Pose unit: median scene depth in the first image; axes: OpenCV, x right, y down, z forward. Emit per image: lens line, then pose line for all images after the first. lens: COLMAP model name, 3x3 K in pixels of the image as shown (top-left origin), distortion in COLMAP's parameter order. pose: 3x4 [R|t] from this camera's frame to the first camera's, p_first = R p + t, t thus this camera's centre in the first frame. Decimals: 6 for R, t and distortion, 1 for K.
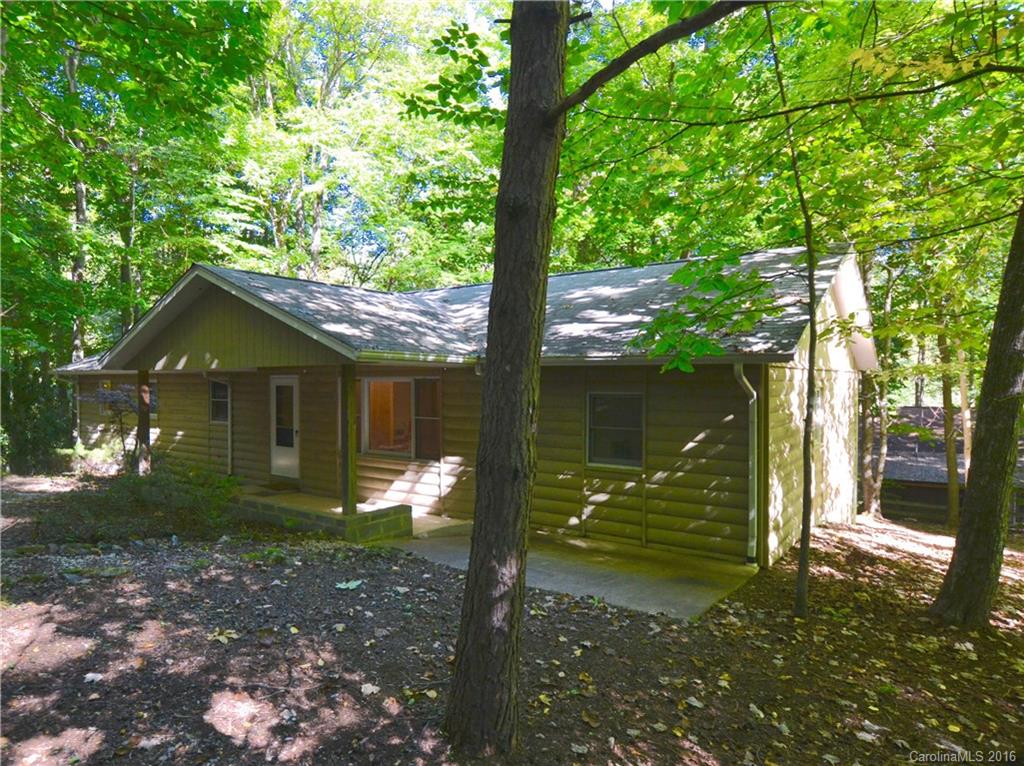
lens RADIAL K [[601.9, 0, 512.0], [0, 601.9, 383.0], [0, 0, 1]] dist [0.003633, 0.001509]
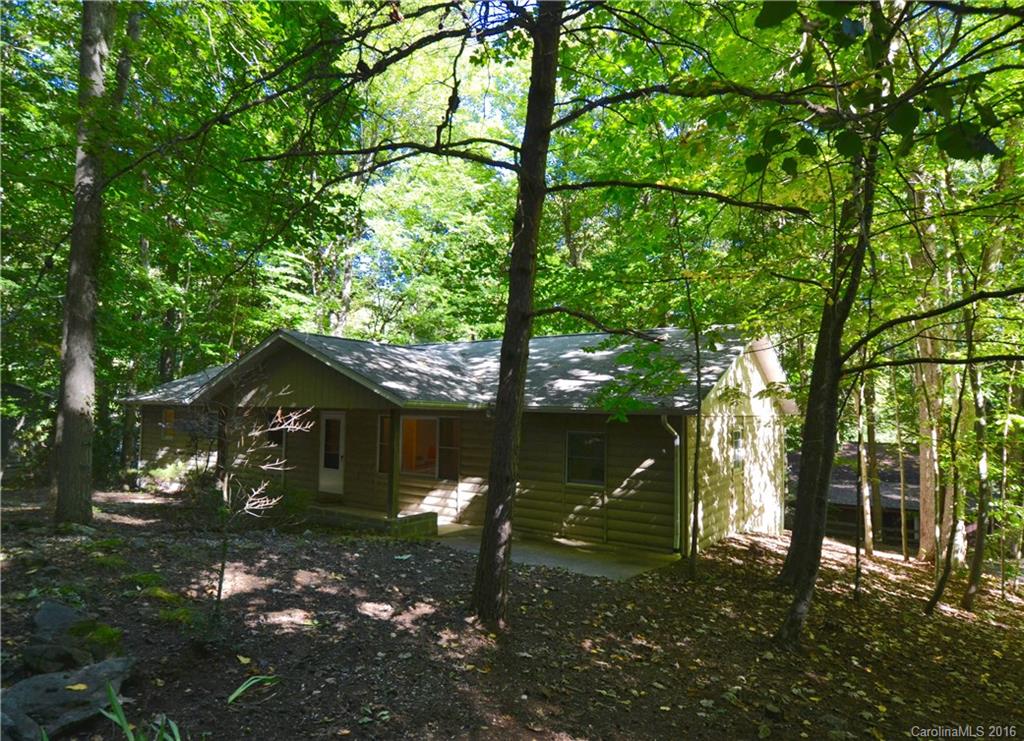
lens RADIAL K [[642.0, 0, 512.0], [0, 642.0, 370.5], [0, 0, 1]] dist [0.000850, 0.000470]
pose [[0.999763, 0.013631, -0.016973, 0.021381], [-0.014590, 0.998227, -0.057711, -0.035903], [0.016156, 0.057945, 0.998189, -0.476154]]
